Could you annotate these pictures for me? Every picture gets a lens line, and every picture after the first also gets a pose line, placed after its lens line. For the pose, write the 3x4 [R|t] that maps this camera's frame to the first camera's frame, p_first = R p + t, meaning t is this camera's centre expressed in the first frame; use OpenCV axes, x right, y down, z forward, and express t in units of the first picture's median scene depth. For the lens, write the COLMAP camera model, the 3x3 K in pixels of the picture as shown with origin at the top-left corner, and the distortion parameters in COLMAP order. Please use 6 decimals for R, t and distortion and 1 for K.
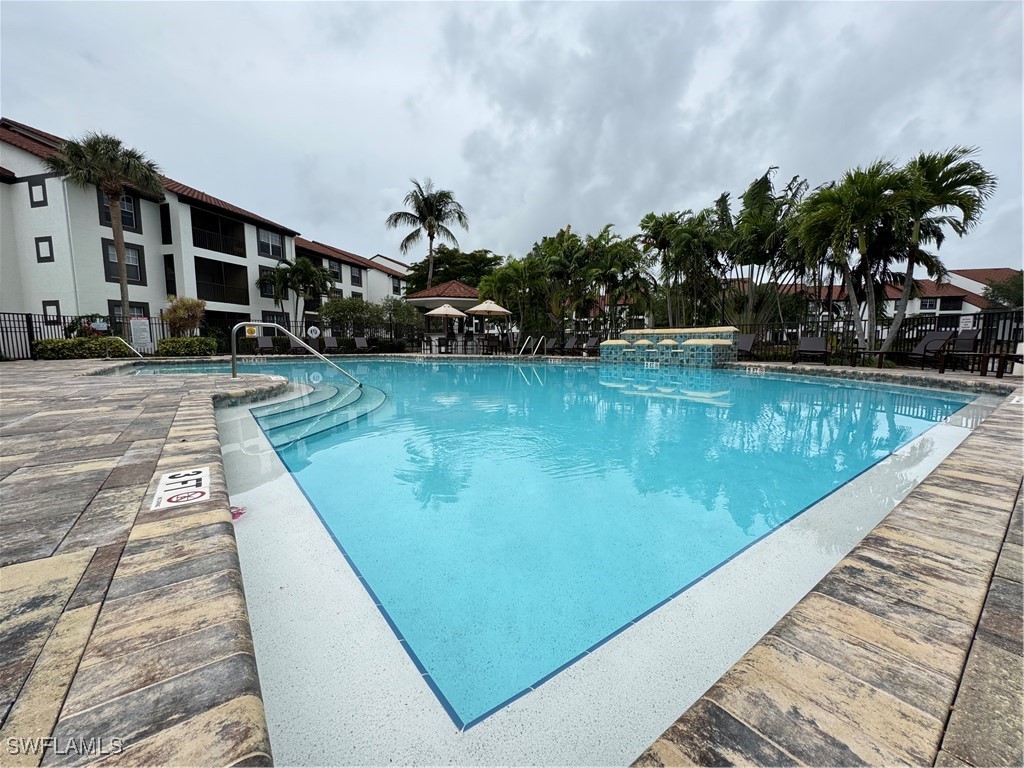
lens RADIAL K [[410.9, 0, 512.0], [0, 410.9, 384.0], [0, 0, 1]] dist [-0.001327, -0.000187]
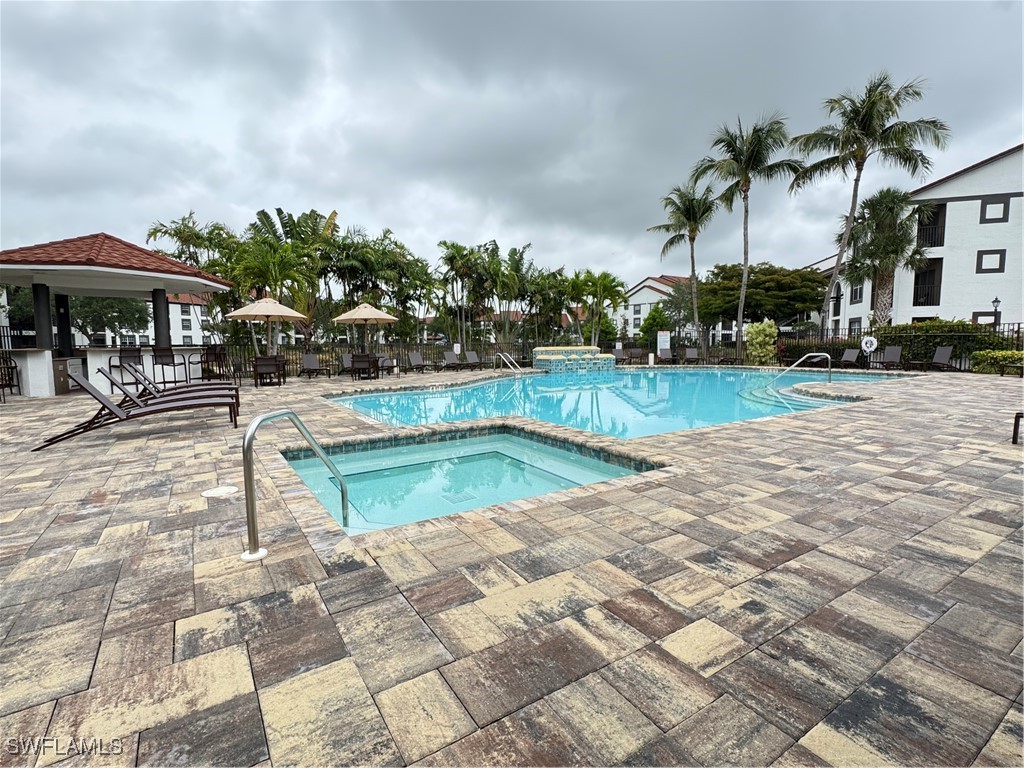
lens RADIAL K [[476.9, 0, 512.0], [0, 476.9, 384.0], [0, 0, 1]] dist [0.000373, 0.000026]
pose [[0.072602, -0.076565, 0.994418, -0.845016], [0.111122, 0.991462, 0.068224, -0.088588], [-0.991151, 0.105549, 0.080490, 0.665838]]
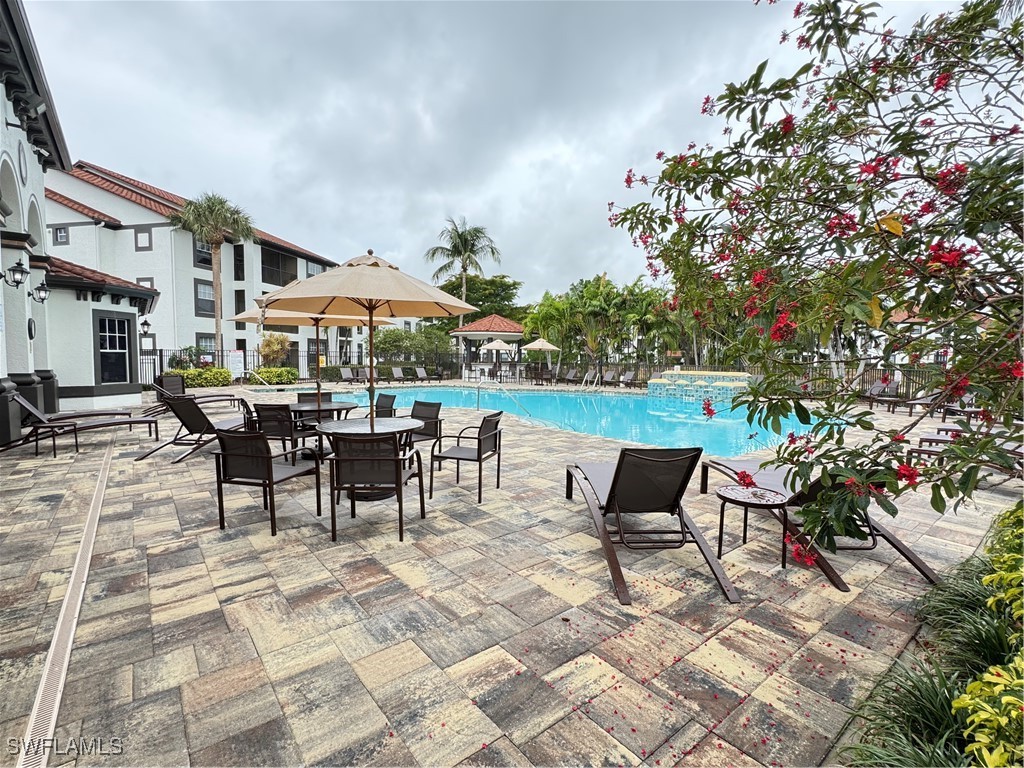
lens RADIAL K [[476.9, 0, 512.0], [0, 476.9, 384.0], [0, 0, 1]] dist [0.000373, 0.000026]
pose [[0.999404, 0.008531, 0.033439, -0.177952], [-0.006927, 0.998834, -0.047781, -0.010298], [-0.033807, 0.047521, 0.998298, -0.332866]]
